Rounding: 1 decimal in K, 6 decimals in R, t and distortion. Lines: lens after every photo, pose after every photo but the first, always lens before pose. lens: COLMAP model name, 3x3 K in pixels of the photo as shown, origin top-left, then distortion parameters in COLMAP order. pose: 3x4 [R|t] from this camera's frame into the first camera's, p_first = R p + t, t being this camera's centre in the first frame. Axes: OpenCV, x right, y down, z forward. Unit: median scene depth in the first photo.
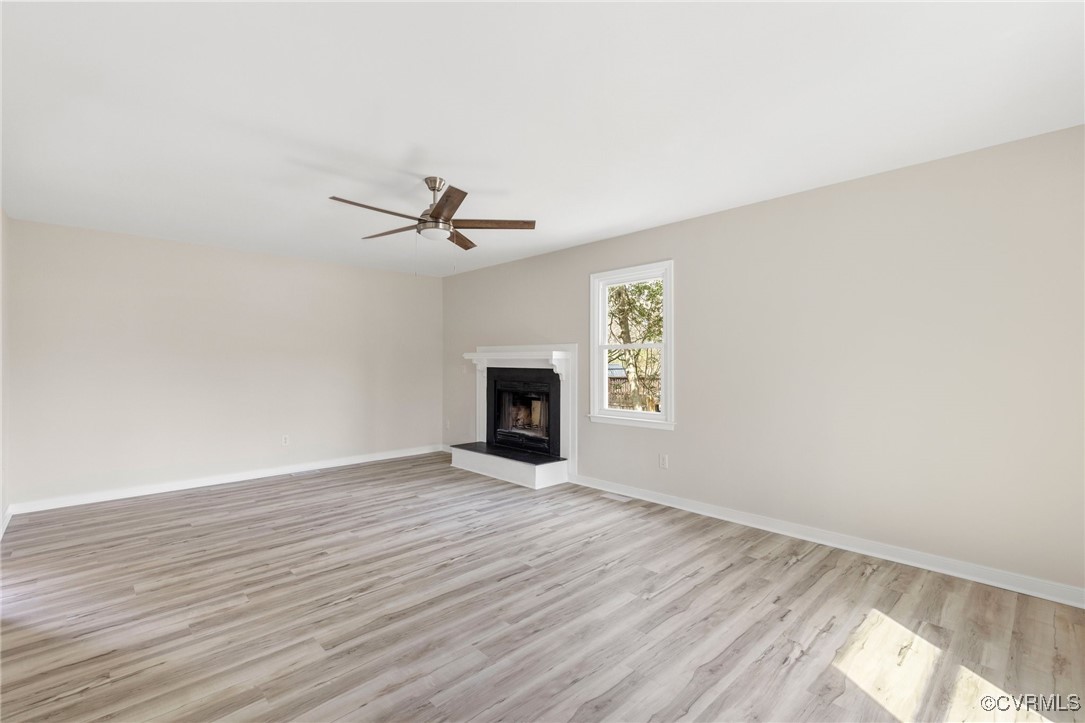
lens RADIAL K [[484.3, 0, 542.5], [0, 484.3, 361.5], [0, 0, 1]] dist [0.009679, 0.000445]
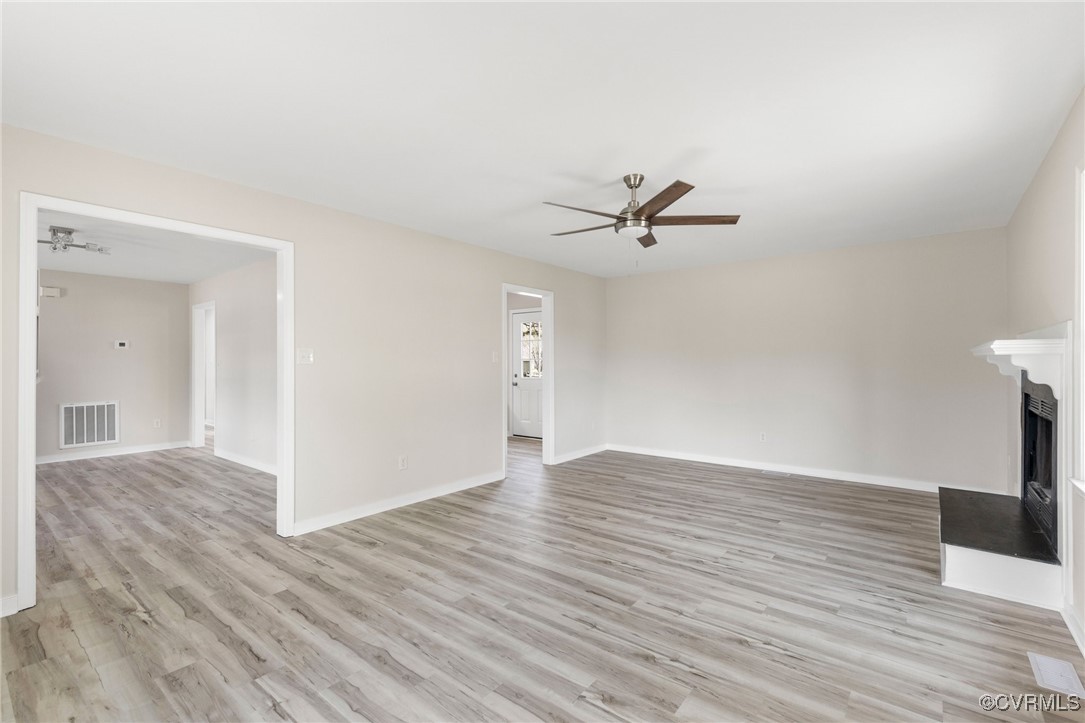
lens RADIAL K [[484.3, 0, 542.5], [0, 484.3, 361.5], [0, 0, 1]] dist [0.009679, 0.000445]
pose [[0.136072, 0.000888, -0.990699, 0.715730], [0.002381, 0.999996, 0.001224, -0.000906], [0.990696, -0.002525, 0.136069, 0.665594]]
